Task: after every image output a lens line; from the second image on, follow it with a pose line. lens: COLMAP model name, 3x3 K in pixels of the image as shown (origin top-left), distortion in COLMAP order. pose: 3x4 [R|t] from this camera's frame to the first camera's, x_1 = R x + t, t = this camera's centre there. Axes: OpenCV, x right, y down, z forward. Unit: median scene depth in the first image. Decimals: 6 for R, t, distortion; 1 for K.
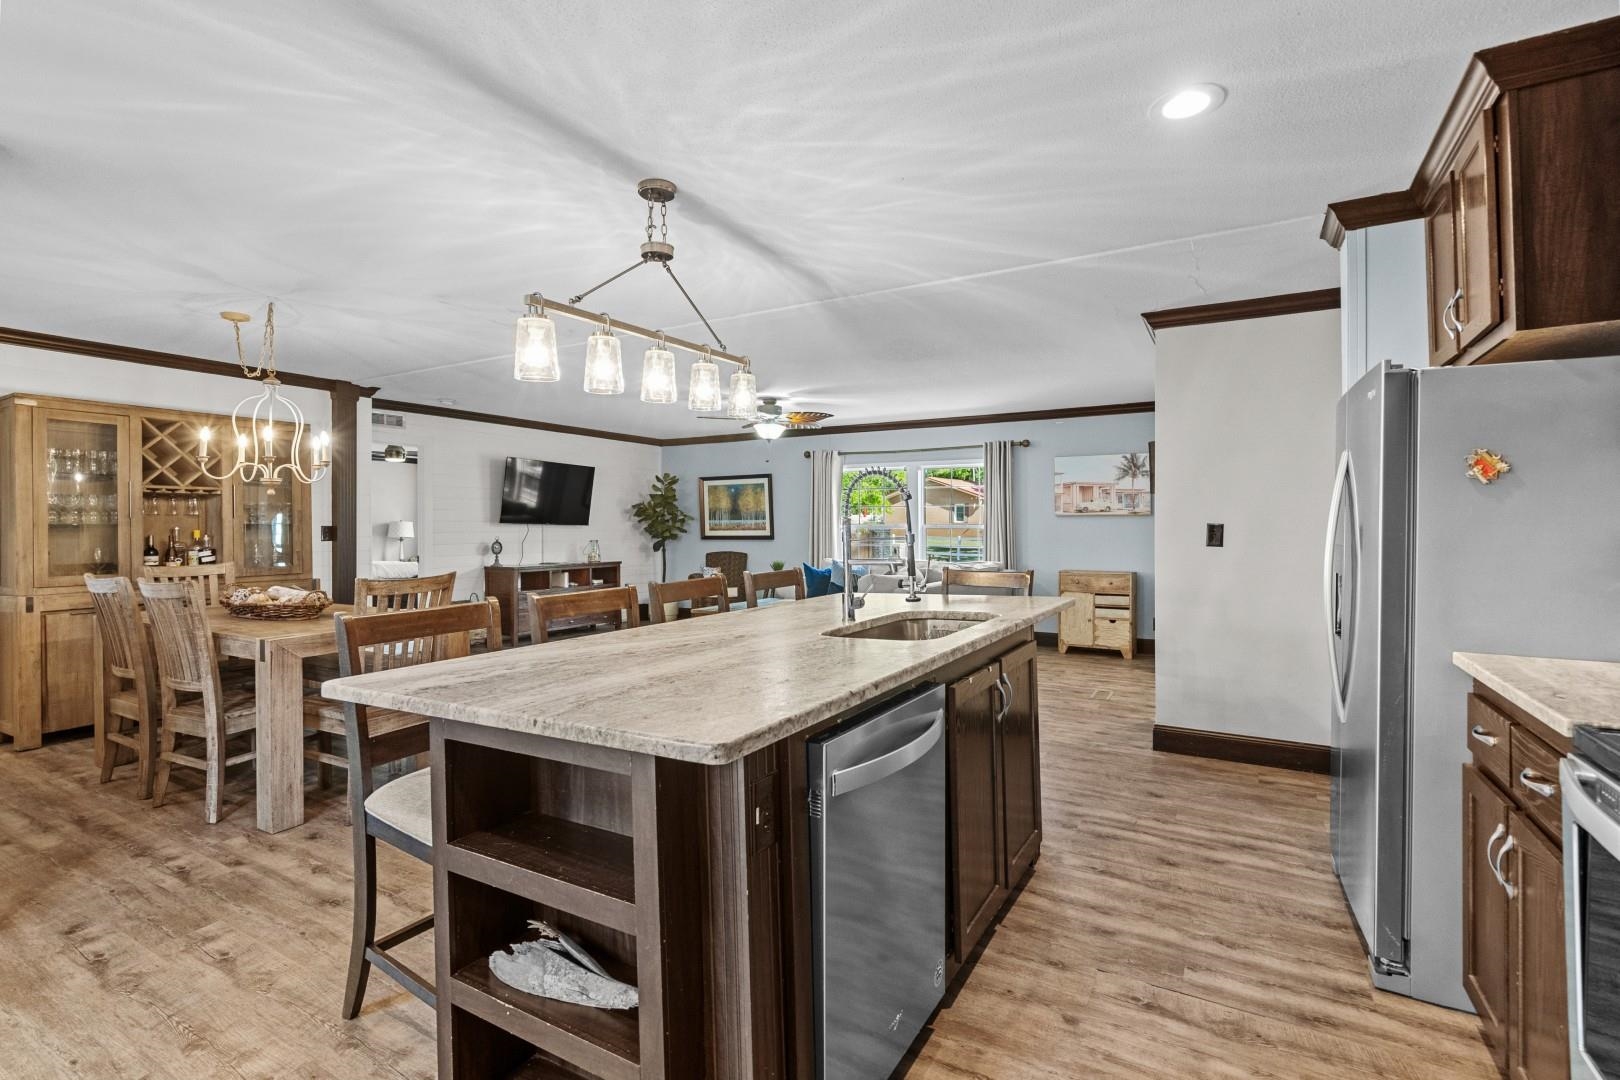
lens RADIAL K [[741.9, 0, 797.8], [0, 741.9, 524.2], [0, 0, 1]] dist [-0.005575, 0.001601]
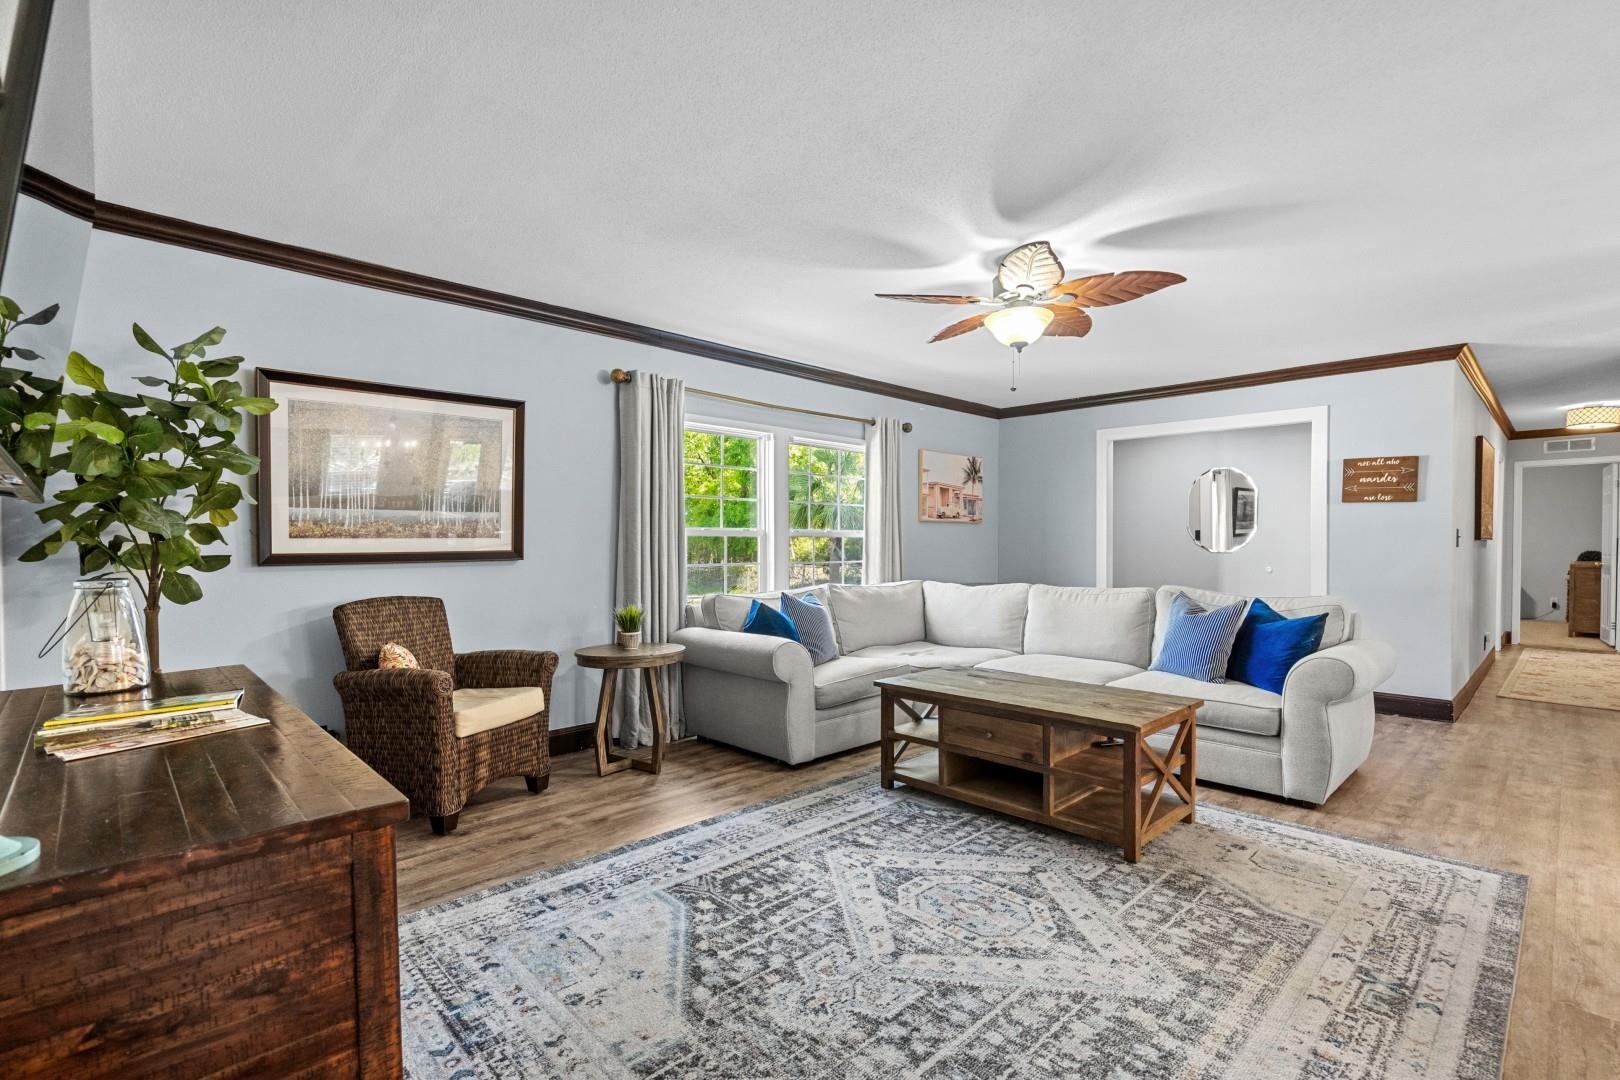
lens RADIAL K [[741.9, 0, 795.5], [0, 741.9, 550.9], [0, 0, 1]] dist [-0.005575, 0.001601]
pose [[0.273233, -0.008050, 0.961914, -1.058482], [-0.002771, 0.999954, 0.009156, 0.032220], [-0.961944, -0.005167, 0.273199, 1.950286]]
